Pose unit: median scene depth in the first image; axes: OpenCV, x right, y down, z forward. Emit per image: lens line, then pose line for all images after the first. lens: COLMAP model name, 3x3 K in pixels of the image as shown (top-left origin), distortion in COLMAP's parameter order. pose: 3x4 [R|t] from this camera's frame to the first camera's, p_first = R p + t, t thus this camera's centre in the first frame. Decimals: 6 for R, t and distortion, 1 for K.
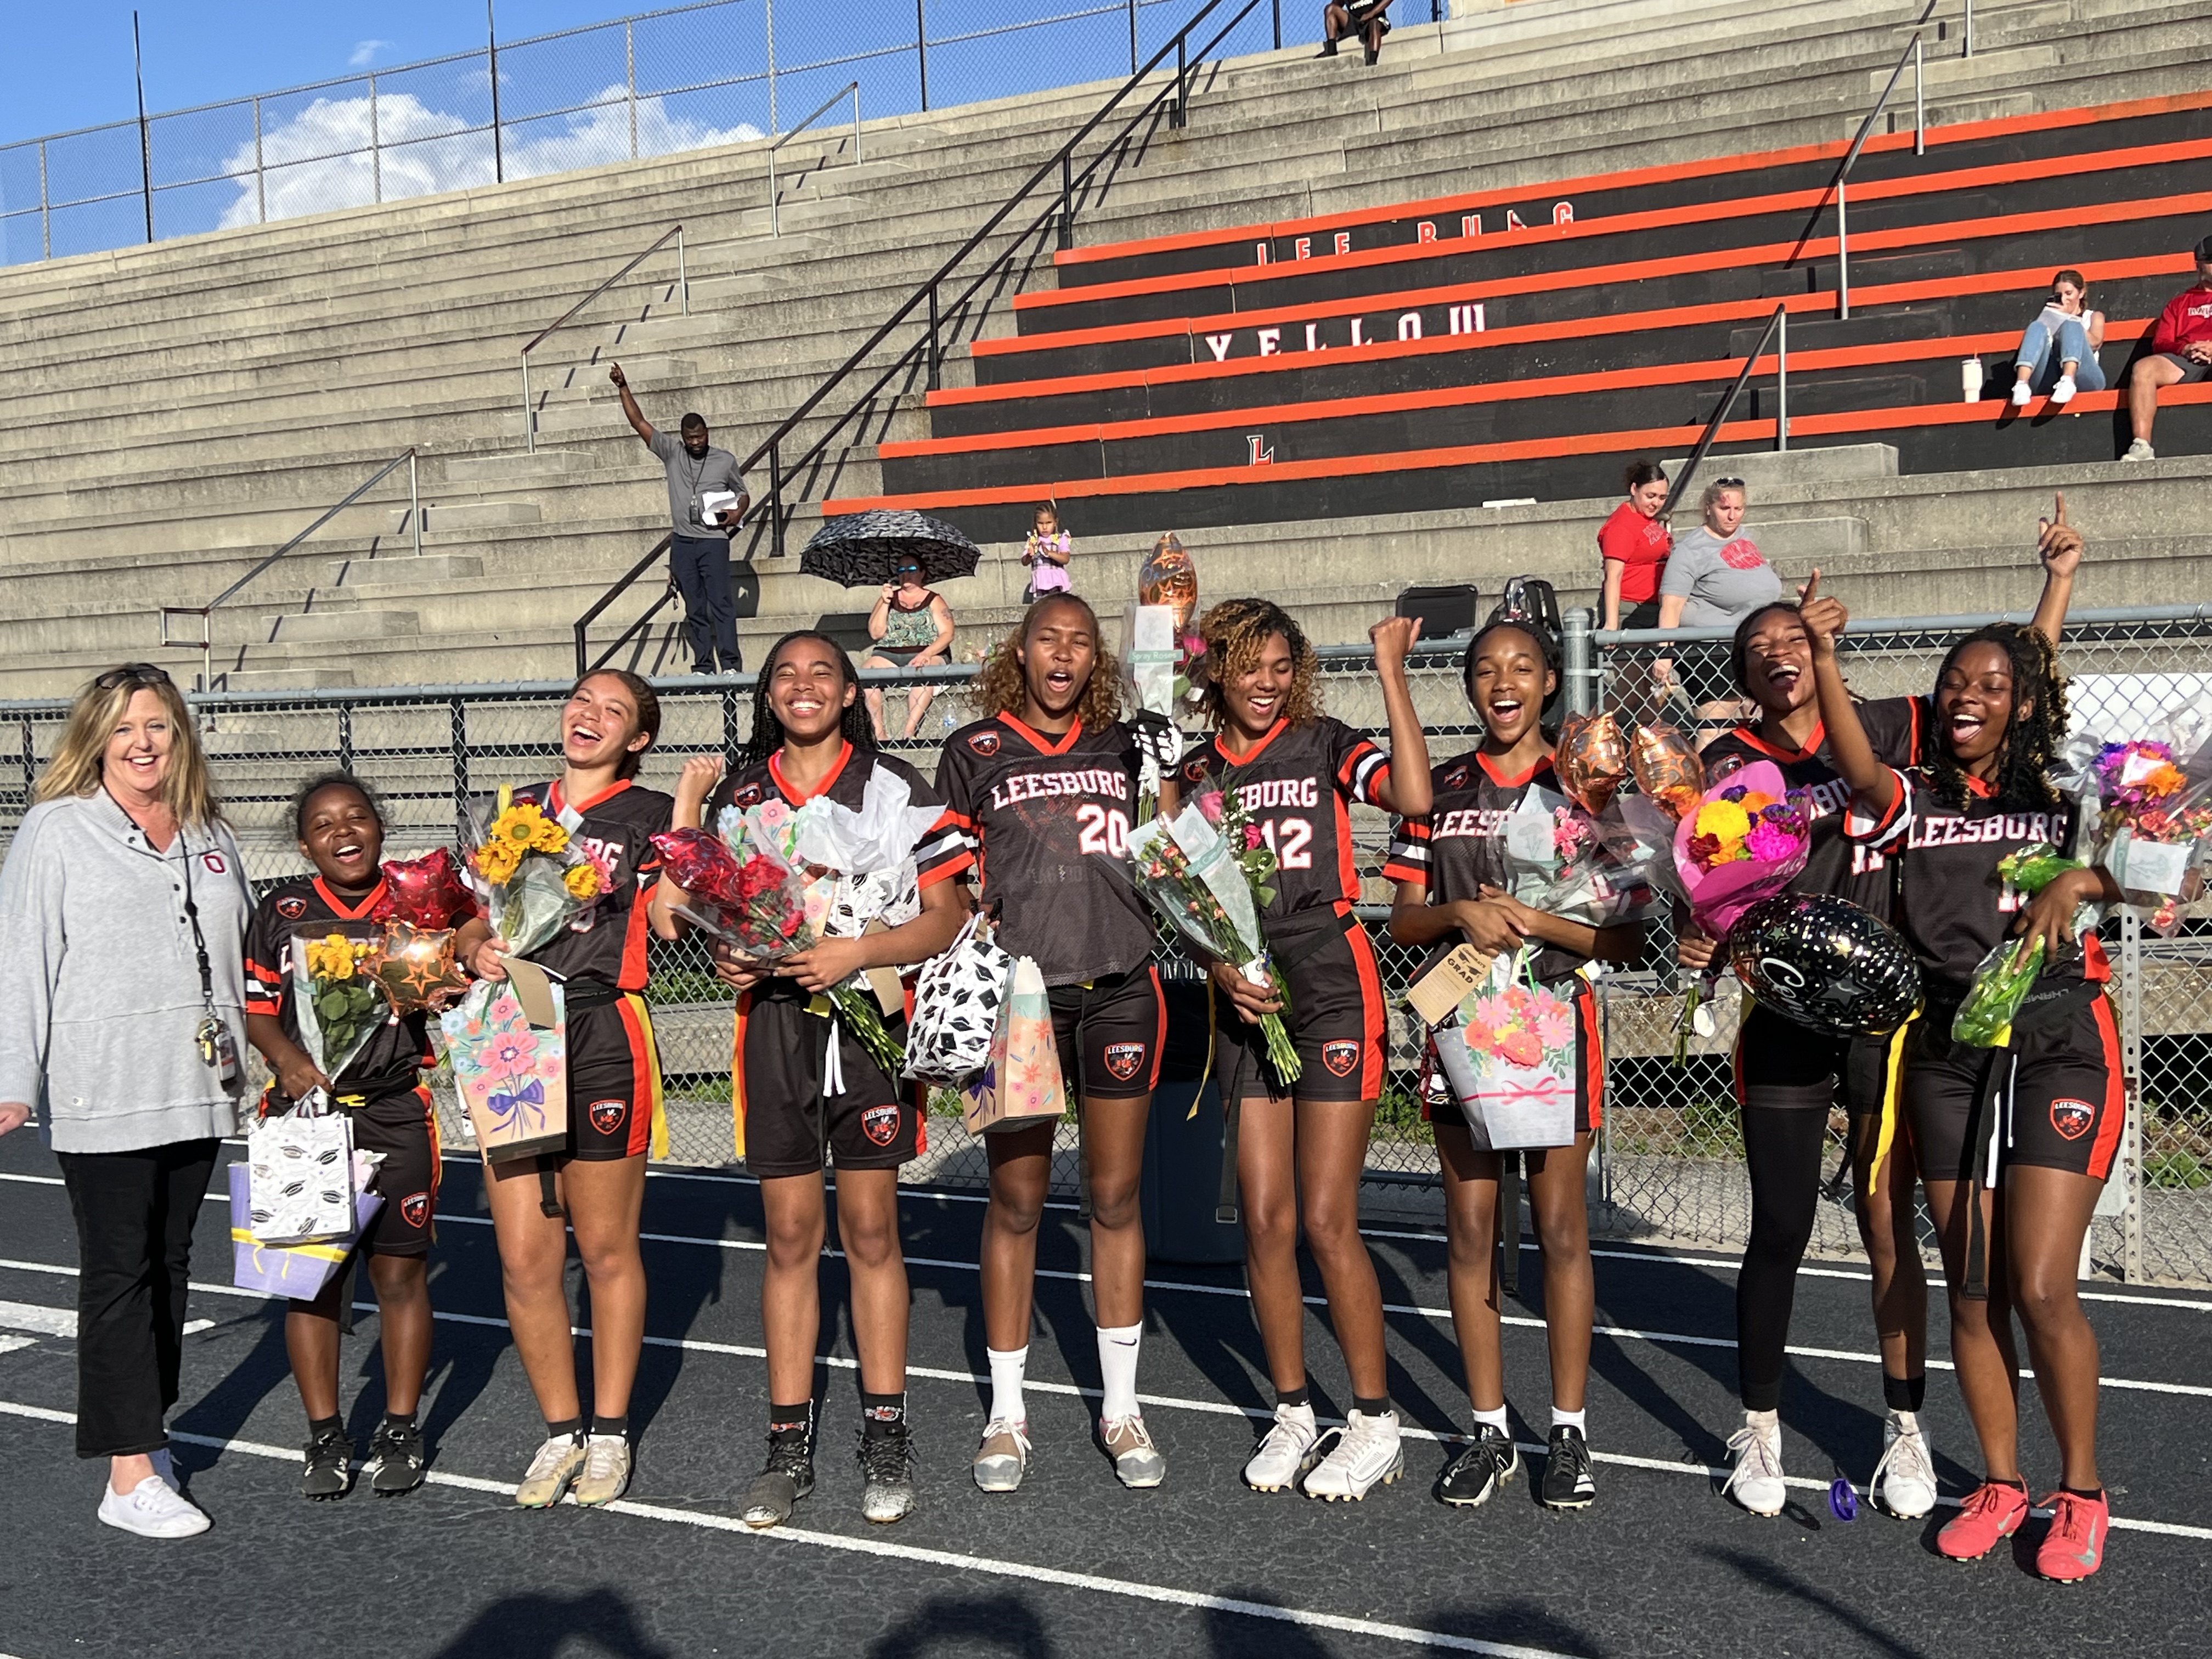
lens RADIAL K [[2672.4, 0, 1059.7], [0, 2672.4, 827.5], [0, 0, 1]] dist [0.169564, -0.390937]
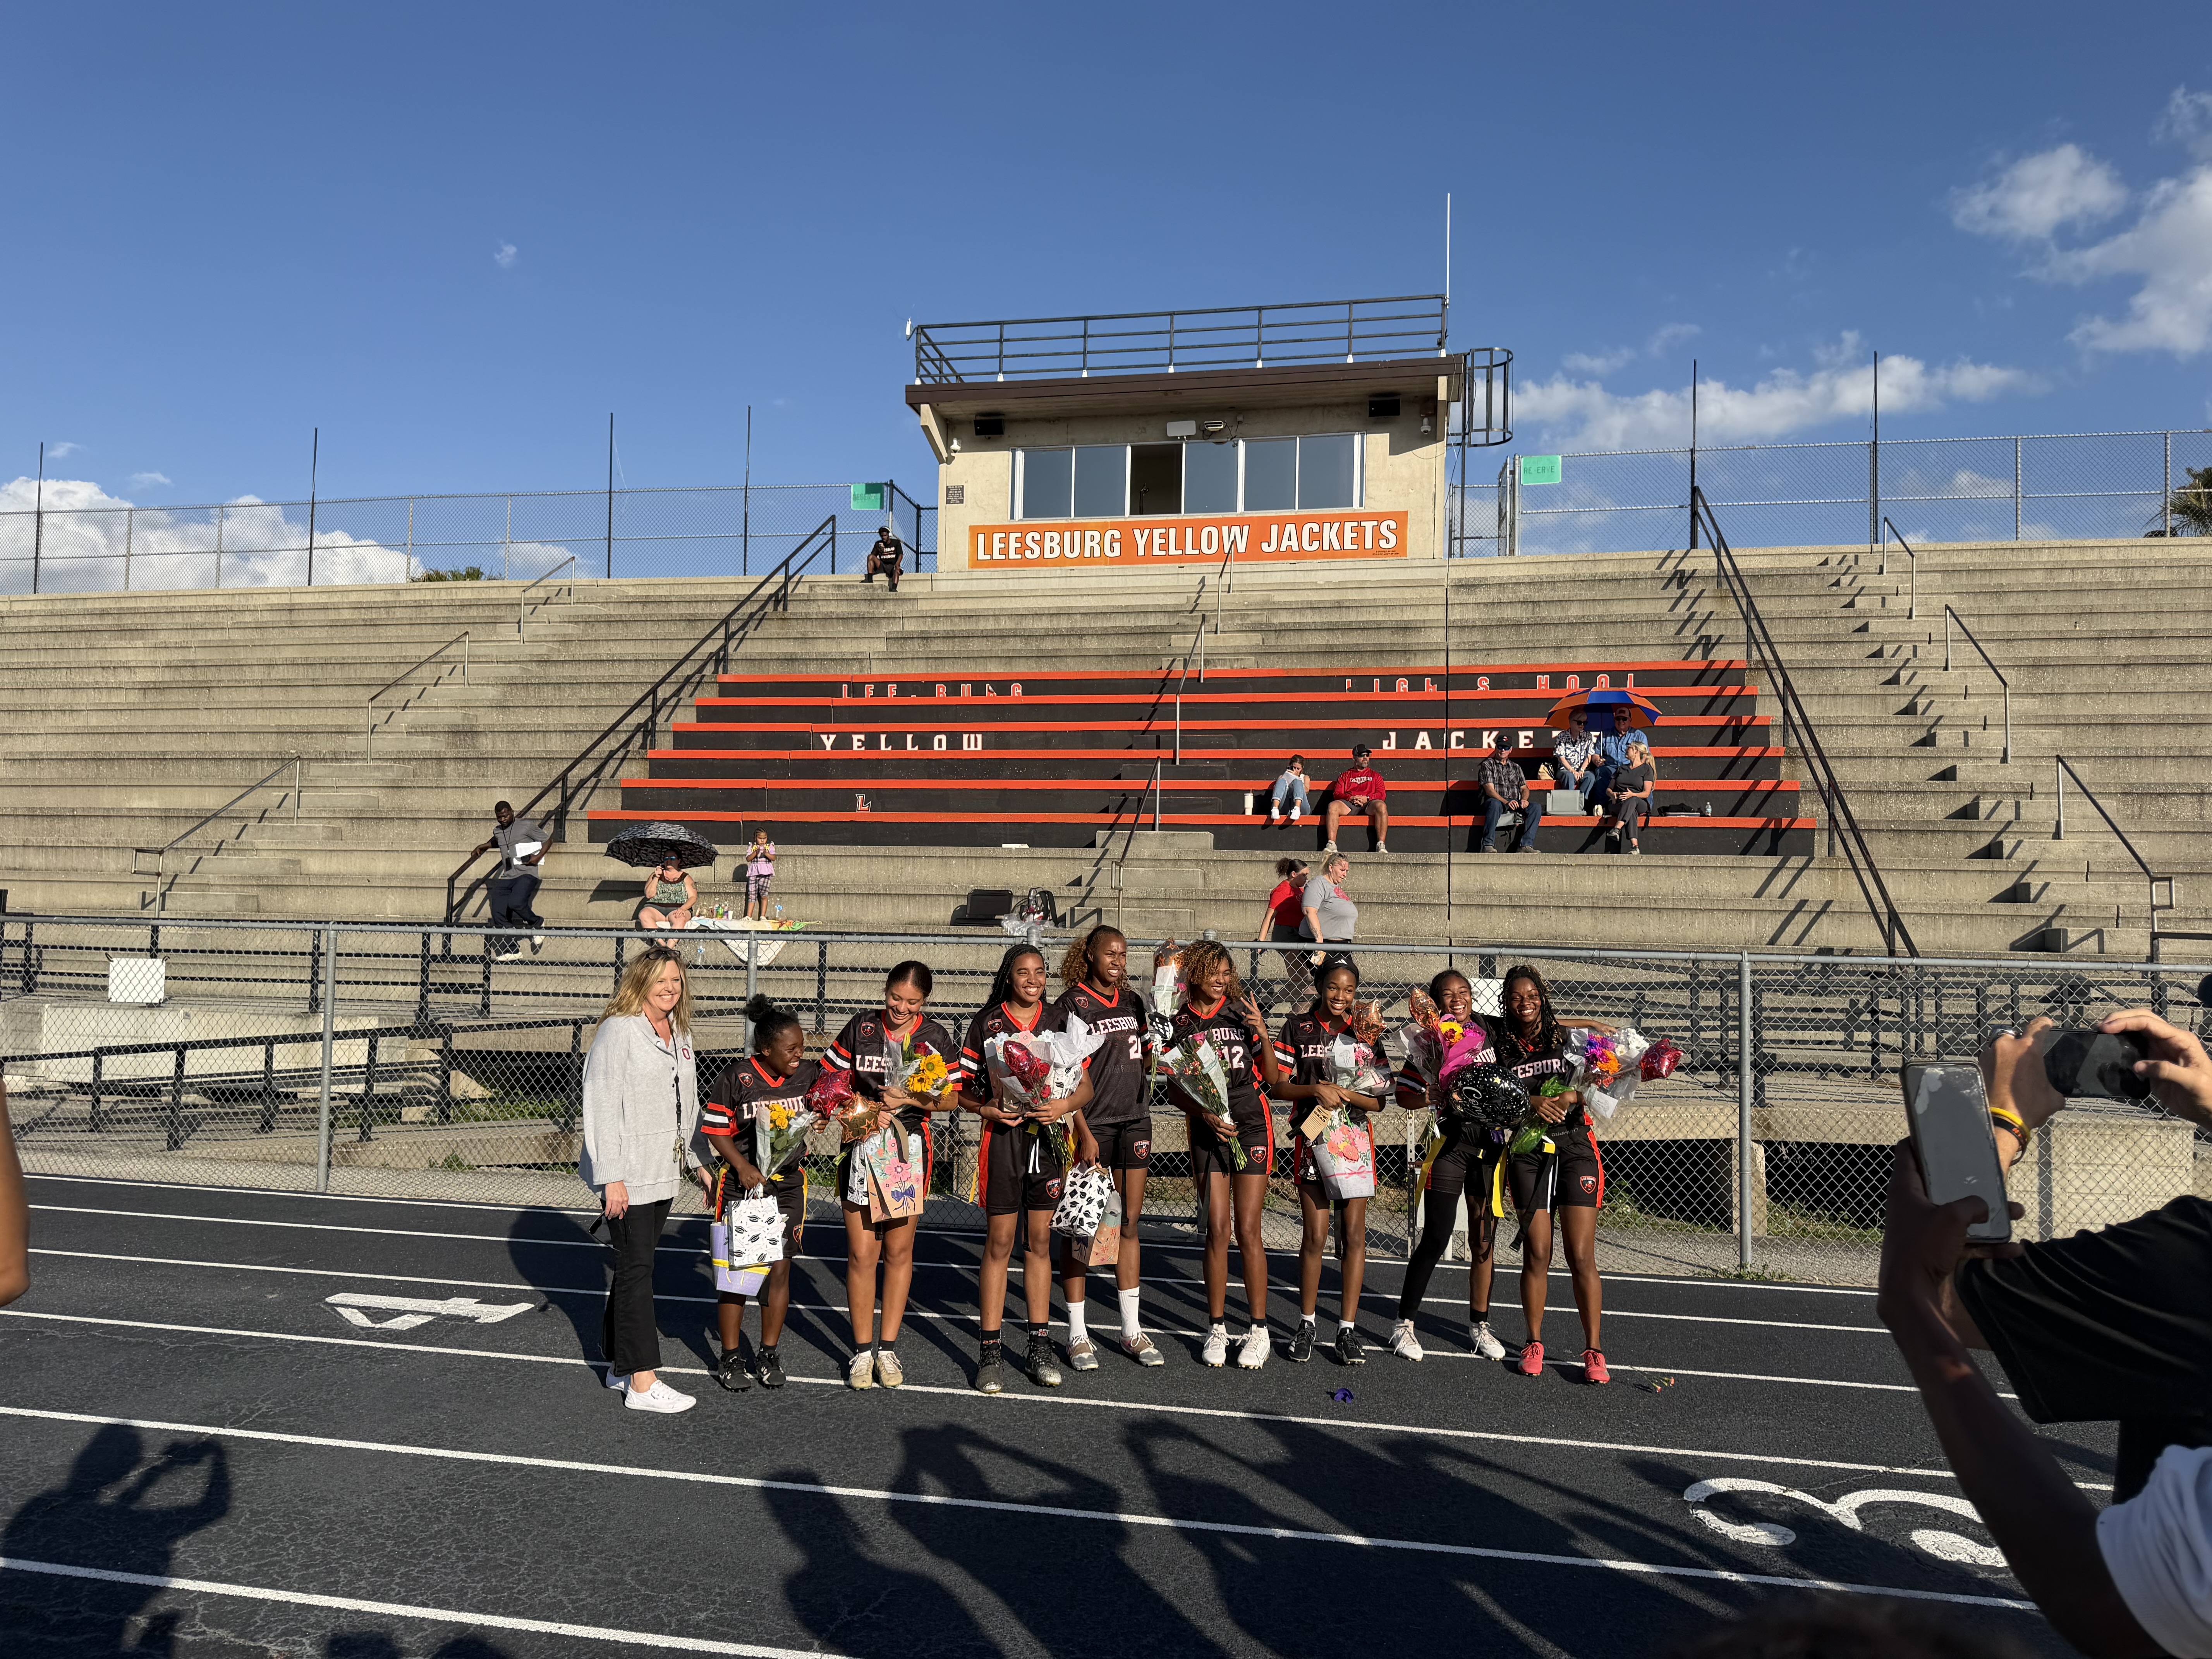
lens RADIAL K [[1561.4, 0, 1104.9], [0, 1561.4, 922.4], [0, 0, 1]] dist [0.070325, -0.002905]
pose [[0.943075, 0.050455, 0.328731, -0.107415], [-0.033566, 0.997818, -0.056855, -0.006640], [-0.330883, 0.042584, 0.942711, -0.036002]]
